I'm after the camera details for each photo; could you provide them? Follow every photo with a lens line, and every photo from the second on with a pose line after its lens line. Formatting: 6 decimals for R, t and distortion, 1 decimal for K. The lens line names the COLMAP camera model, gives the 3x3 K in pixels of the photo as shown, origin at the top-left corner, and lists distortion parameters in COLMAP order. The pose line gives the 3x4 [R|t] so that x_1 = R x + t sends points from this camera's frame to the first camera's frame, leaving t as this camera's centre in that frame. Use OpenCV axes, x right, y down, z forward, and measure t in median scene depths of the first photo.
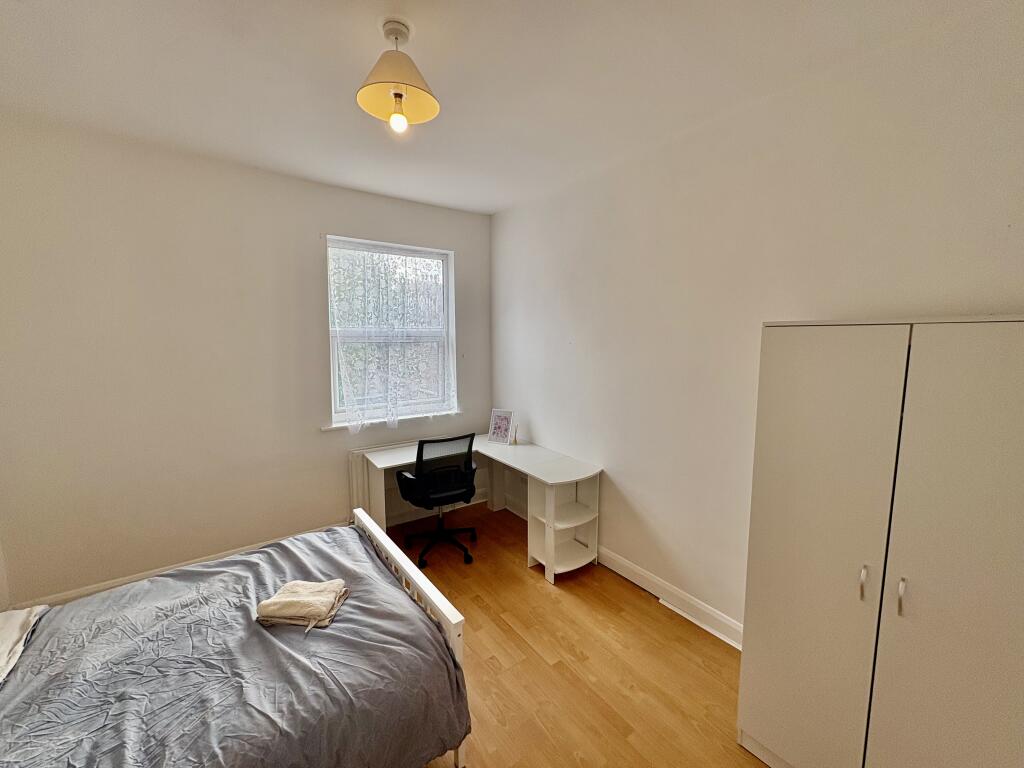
lens RADIAL K [[406.6, 0, 512.7], [0, 406.6, 382.9], [0, 0, 1]] dist [-0.001970, 0.000510]
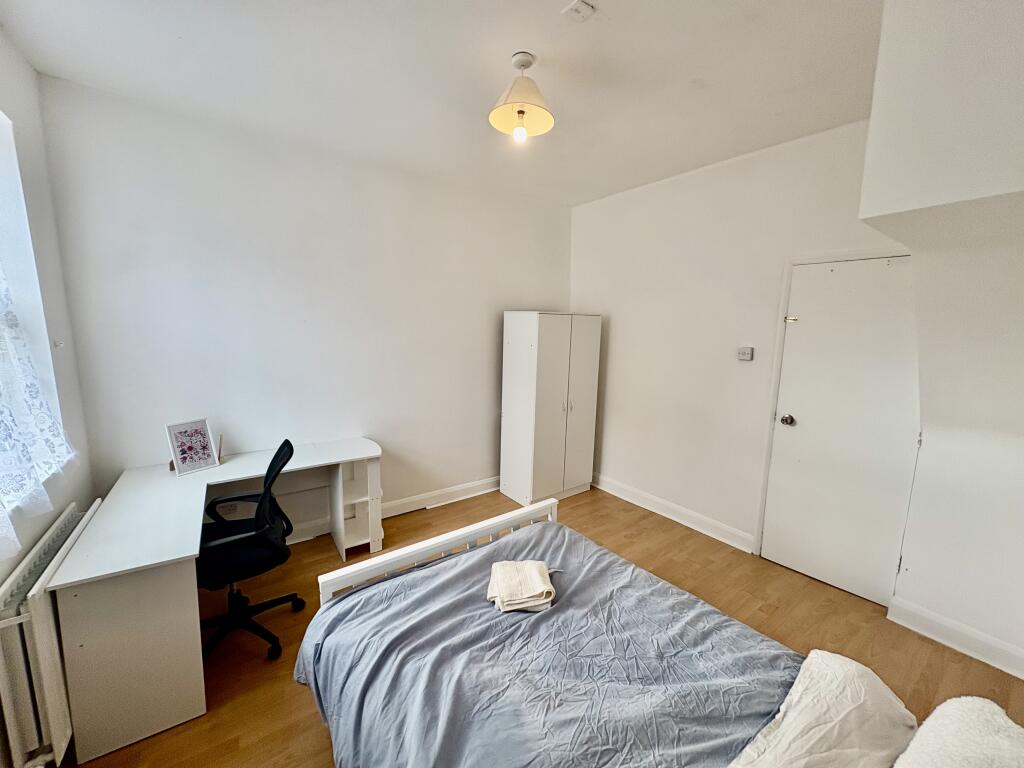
lens RADIAL K [[406.6, 0, 509.9], [0, 406.6, 384.6], [0, 0, 1]] dist [-0.001970, 0.000510]
pose [[0.001747, -0.141498, 0.989937, -0.854018], [0.095314, 0.985455, 0.140689, -0.046000], [-0.995446, 0.094109, 0.015209, 0.585174]]
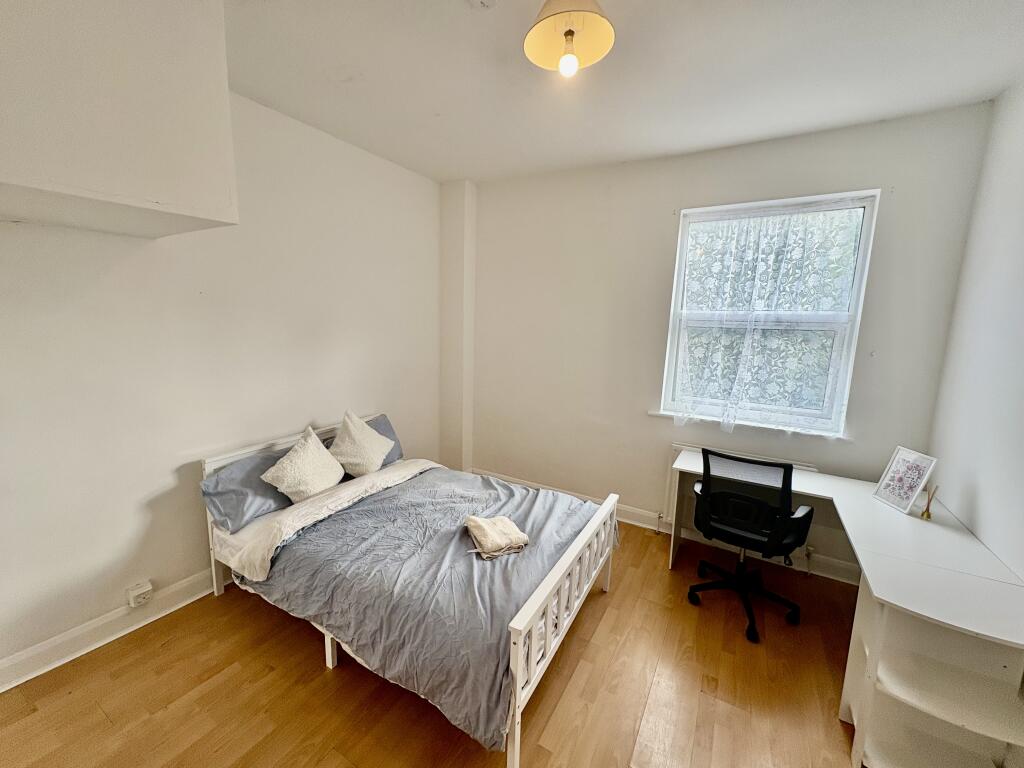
lens RADIAL K [[406.6, 0, 511.4], [0, 406.6, 383.0], [0, 0, 1]] dist [-0.001970, 0.000510]
pose [[0.408450, 0.146723, -0.900911, 0.308120], [-0.133314, 0.986002, 0.100140, -0.013490], [0.902993, 0.079202, 0.422293, 0.304369]]
